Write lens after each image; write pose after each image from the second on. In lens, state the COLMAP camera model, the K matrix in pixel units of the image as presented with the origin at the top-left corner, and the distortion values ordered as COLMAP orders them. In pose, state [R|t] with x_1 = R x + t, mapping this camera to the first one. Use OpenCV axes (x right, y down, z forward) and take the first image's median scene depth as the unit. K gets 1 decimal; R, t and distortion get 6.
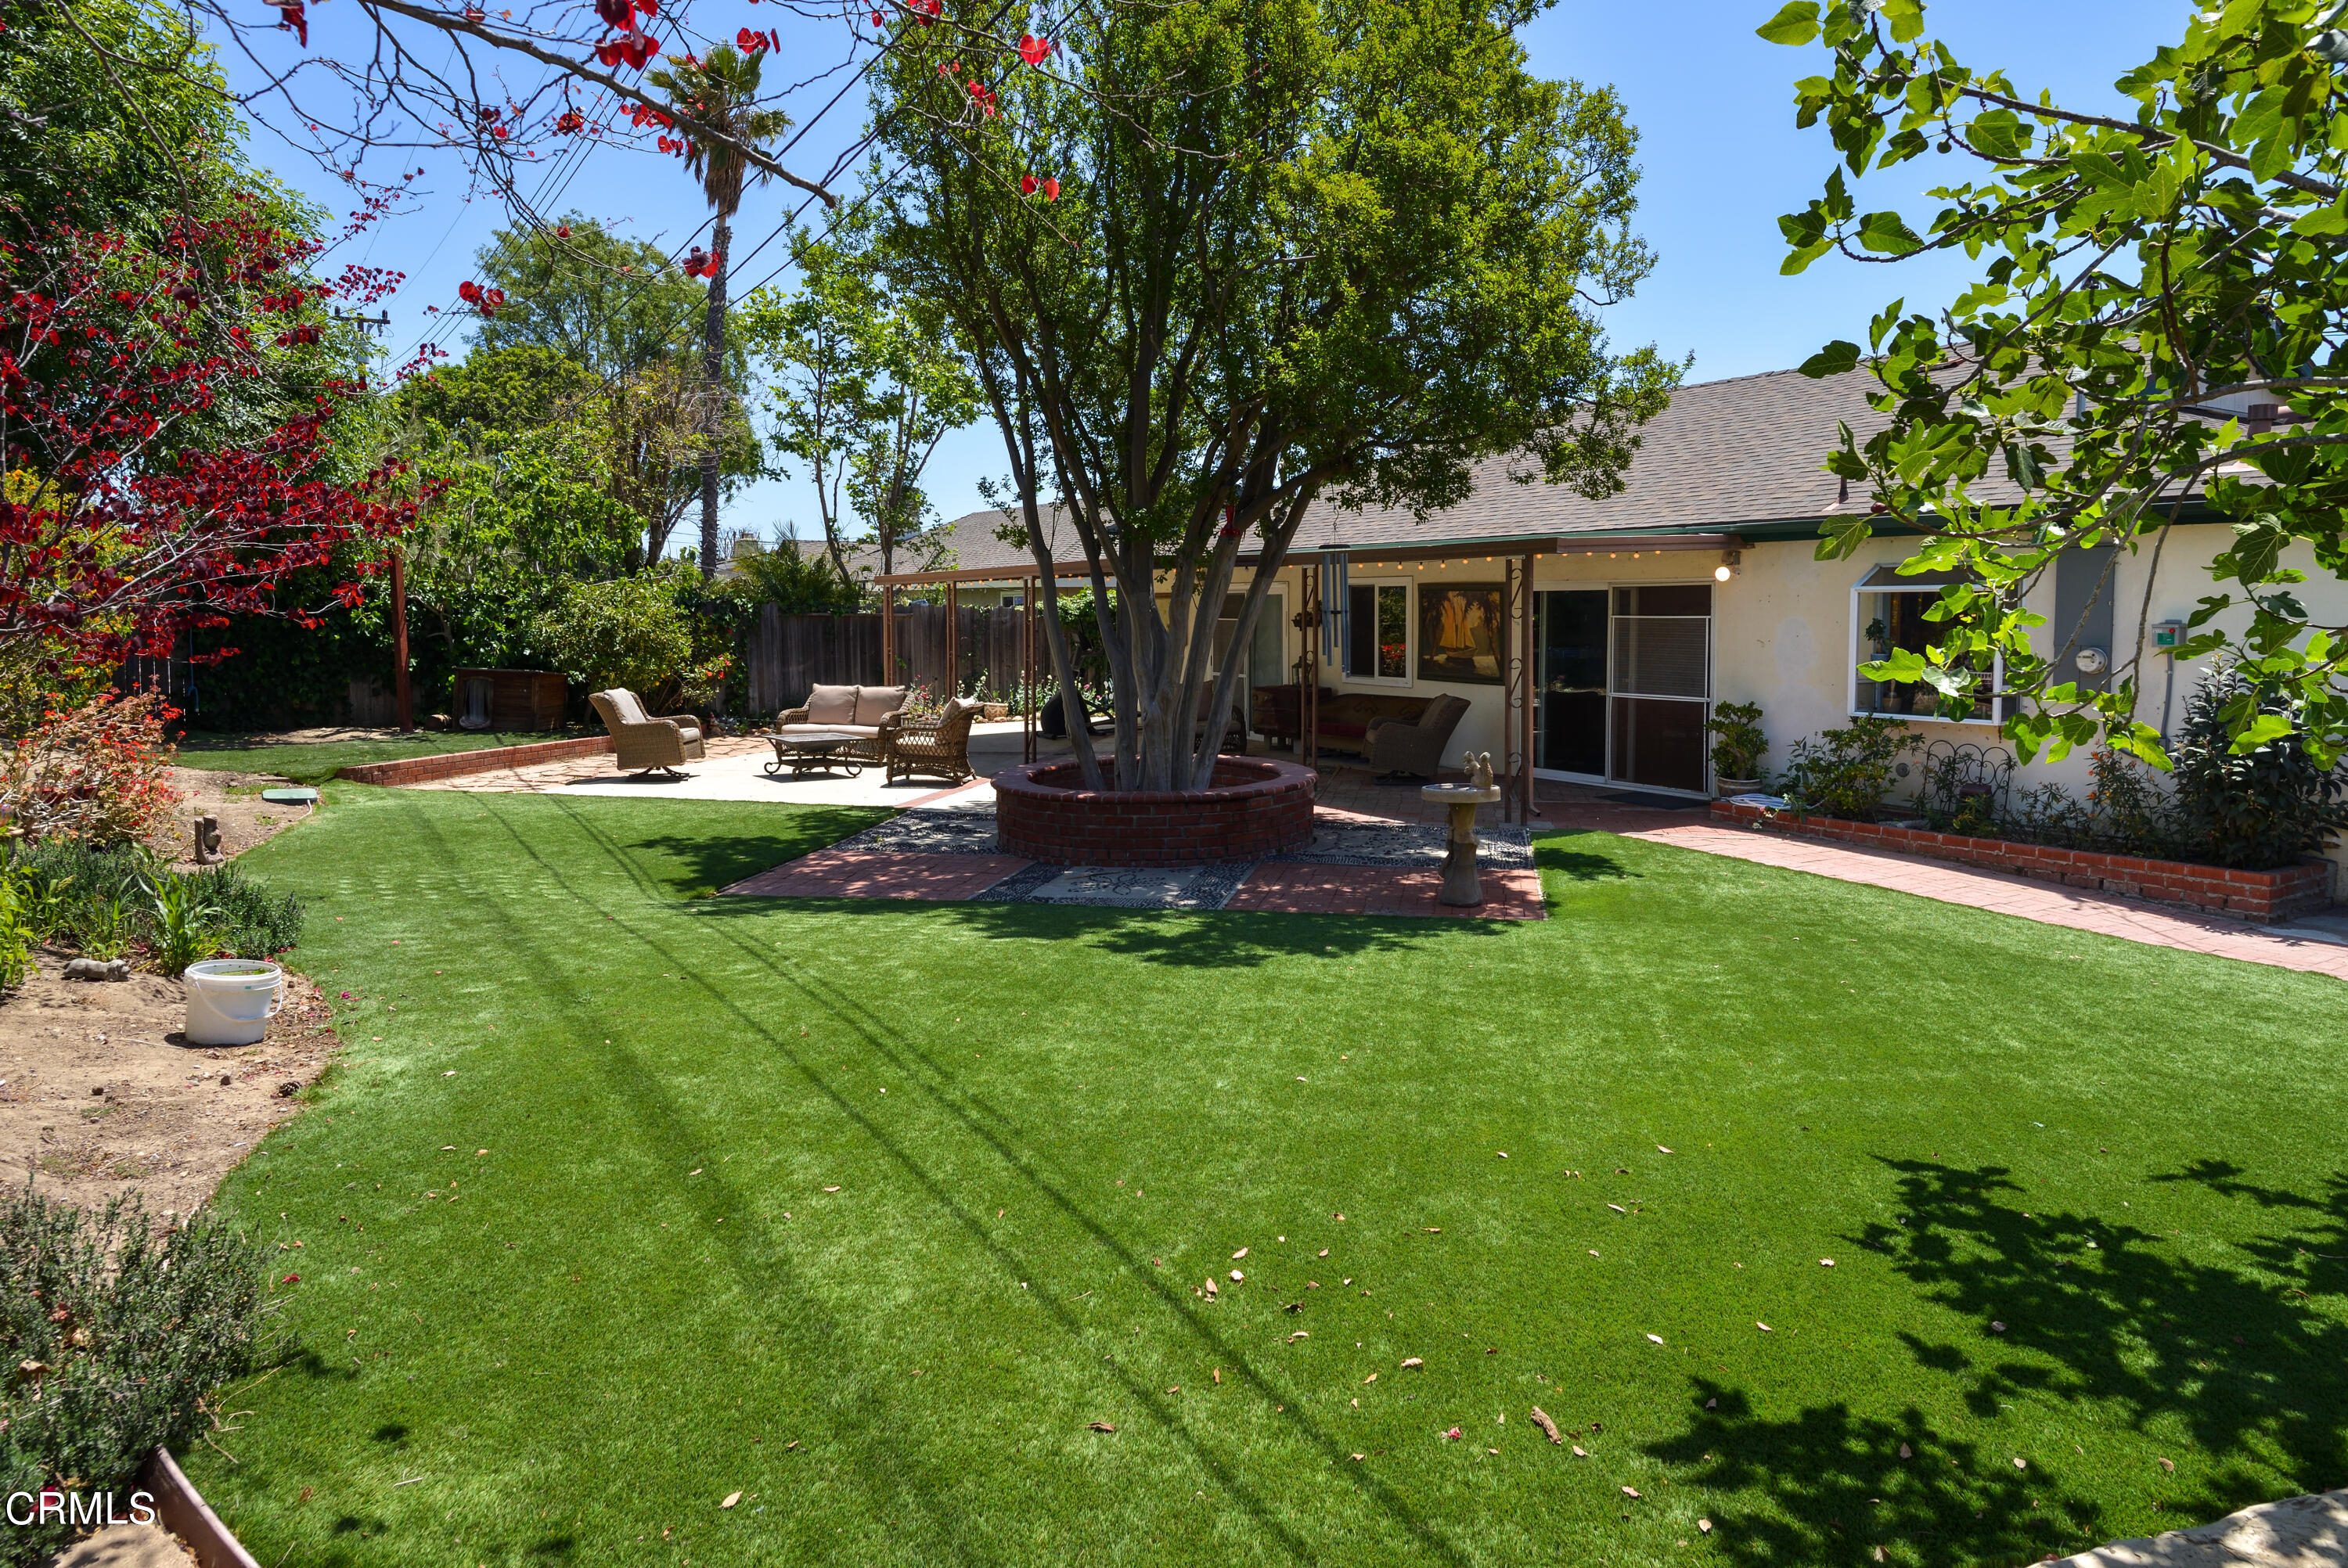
lens RADIAL K [[1214.1, 0, 1153.1], [0, 1214.1, 688.6], [0, 0, 1]] dist [0.003074, 0.000138]
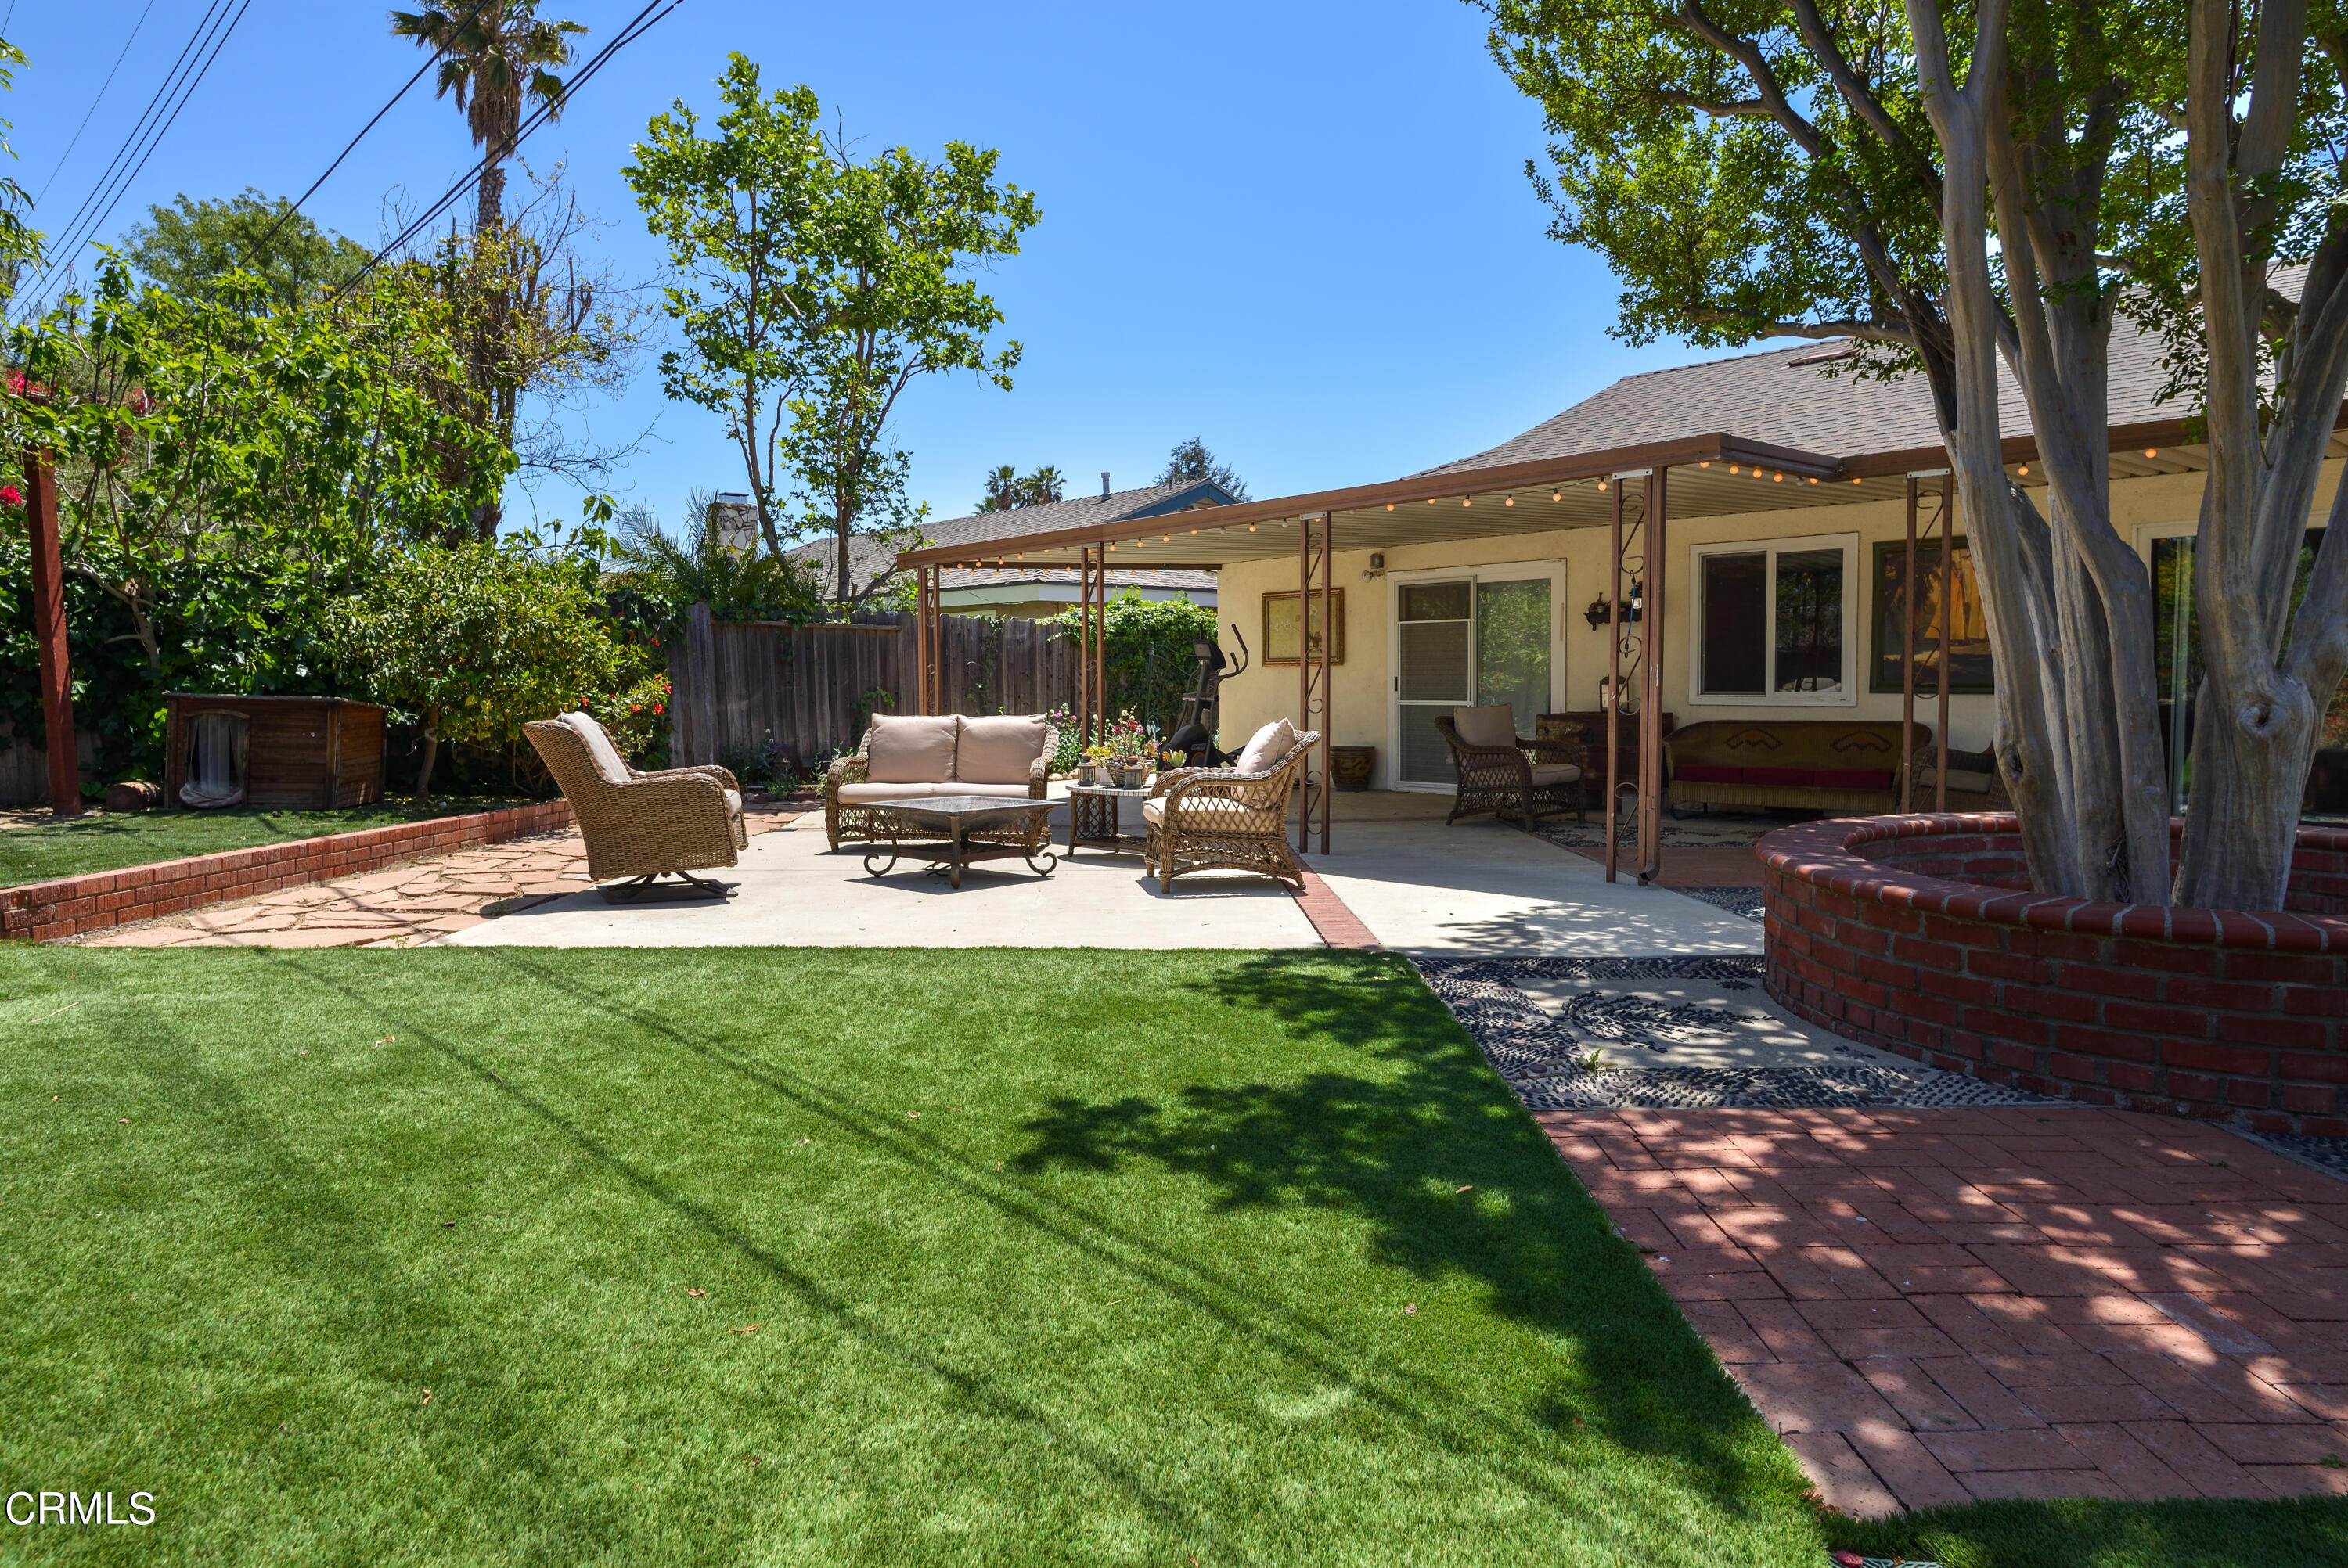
lens RADIAL K [[1236.1, 0, 1173.8], [0, 1236.1, 745.6], [0, 0, 1]] dist [-0.005729, -0.000444]
pose [[0.980353, -0.015200, 0.196665, -0.255619], [0.016227, 0.999862, -0.003612, 0.015843], [-0.196583, 0.006733, 0.980464, 0.392550]]
